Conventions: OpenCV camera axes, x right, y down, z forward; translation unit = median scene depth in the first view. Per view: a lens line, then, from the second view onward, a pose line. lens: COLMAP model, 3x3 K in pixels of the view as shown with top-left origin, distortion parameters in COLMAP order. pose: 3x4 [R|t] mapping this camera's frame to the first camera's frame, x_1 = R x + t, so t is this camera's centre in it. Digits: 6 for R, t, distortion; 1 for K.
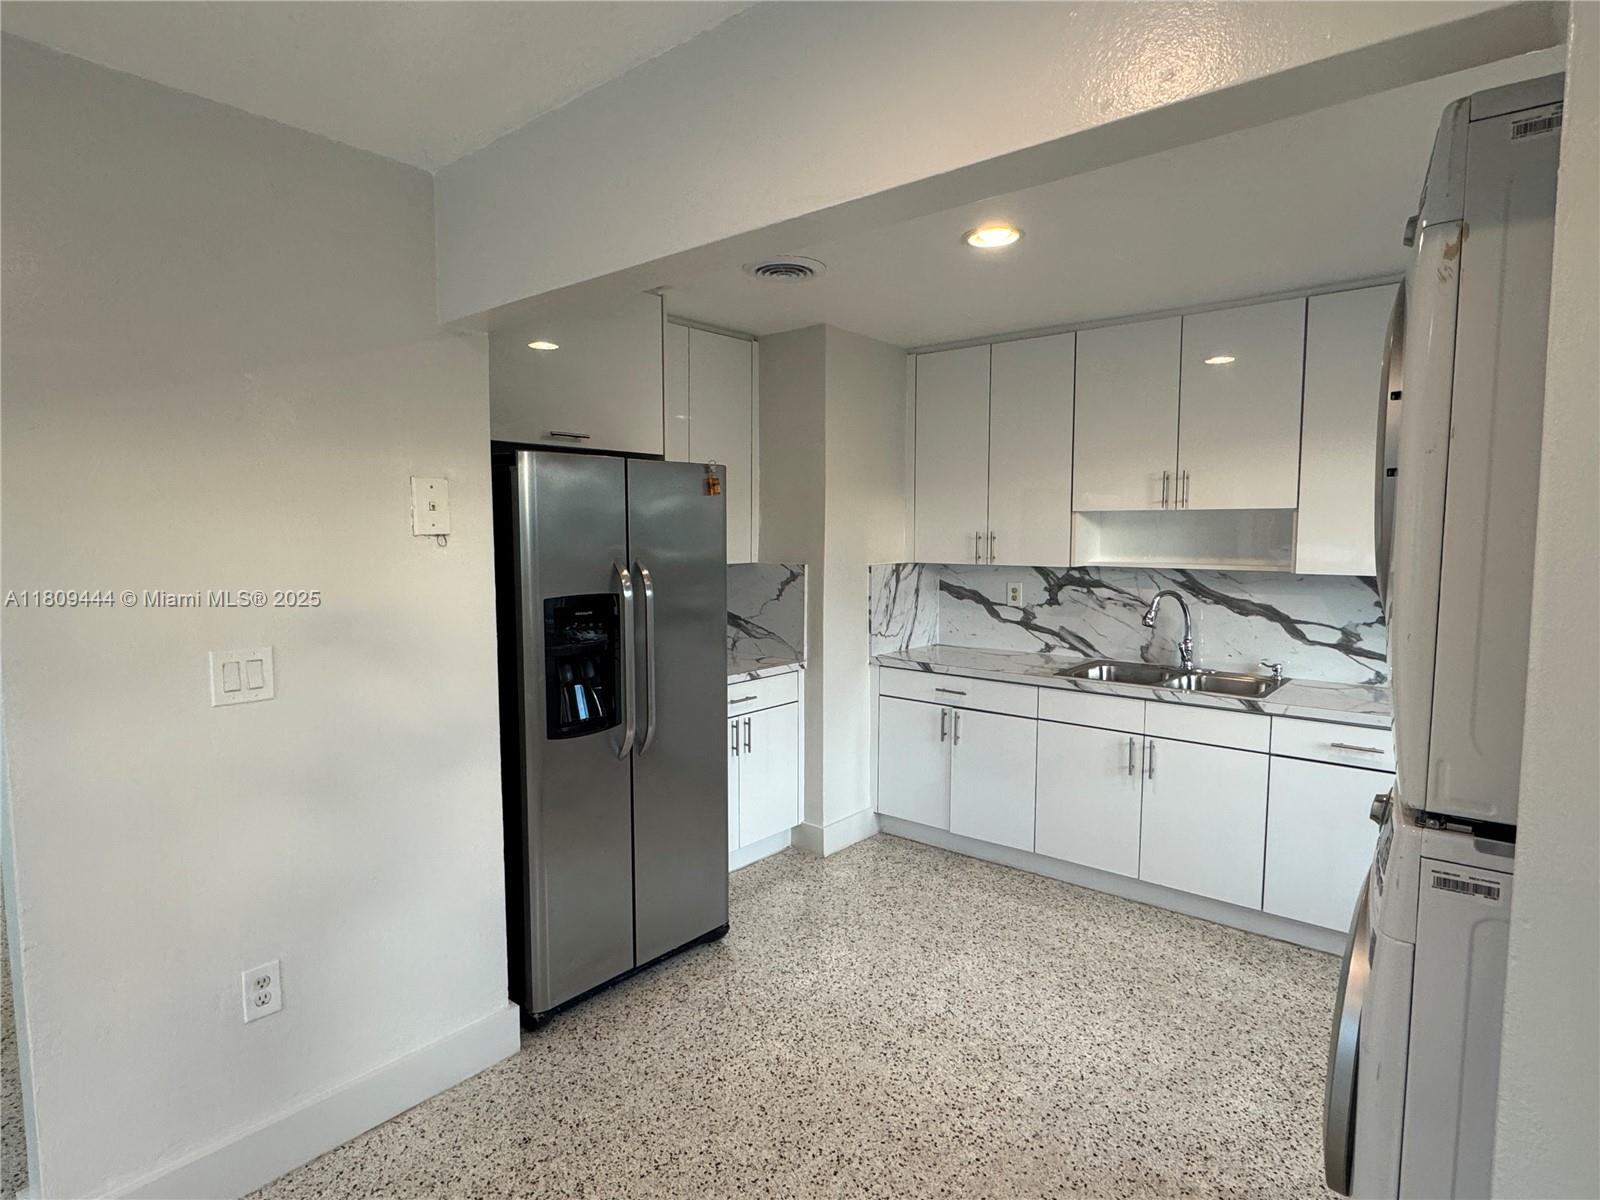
lens RADIAL K [[866.2, 0, 797.4], [0, 866.2, 602.1], [0, 0, 1]] dist [-0.001510, -0.001564]
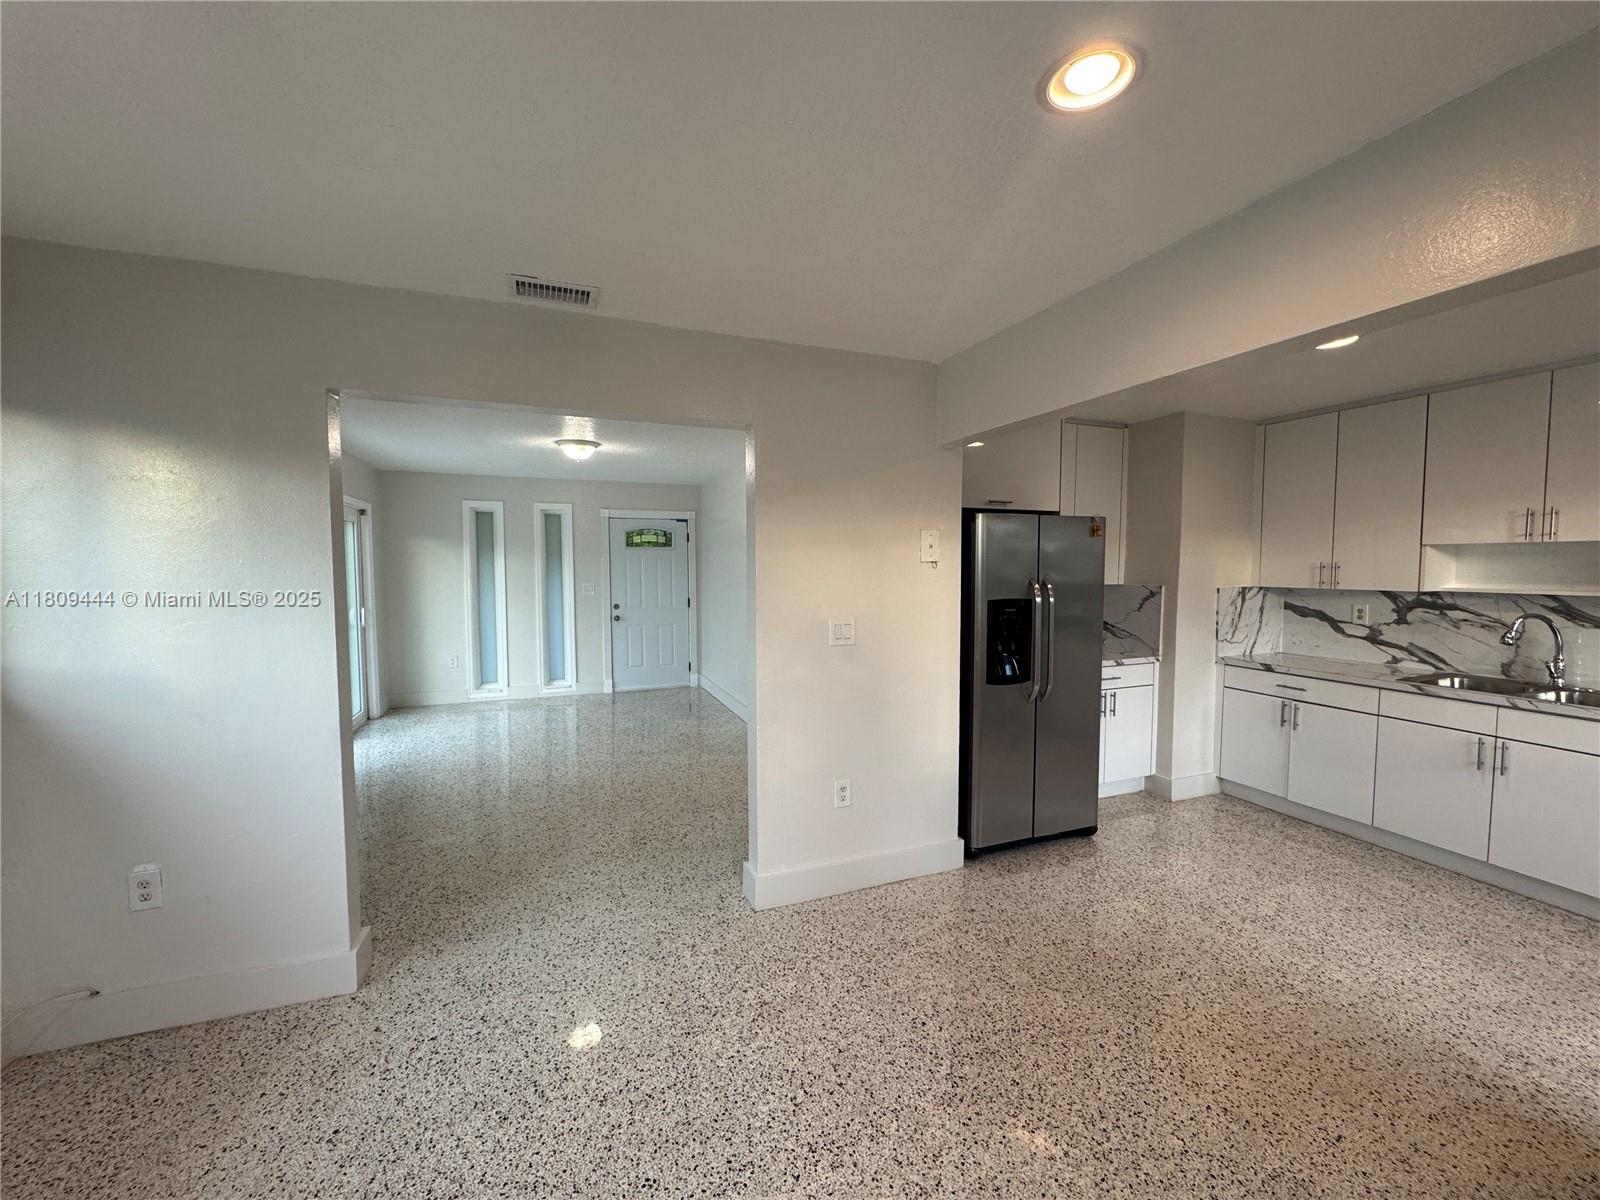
lens RADIAL K [[637.7, 0, 799.2], [0, 637.7, 600.1], [0, 0, 1]] dist [-0.004515, 0.000559]
pose [[0.877930, 0.027253, -0.478013, -0.018590], [-0.040761, 0.999008, -0.017906, 0.028285], [0.477051, 0.035205, 0.878170, -0.224115]]
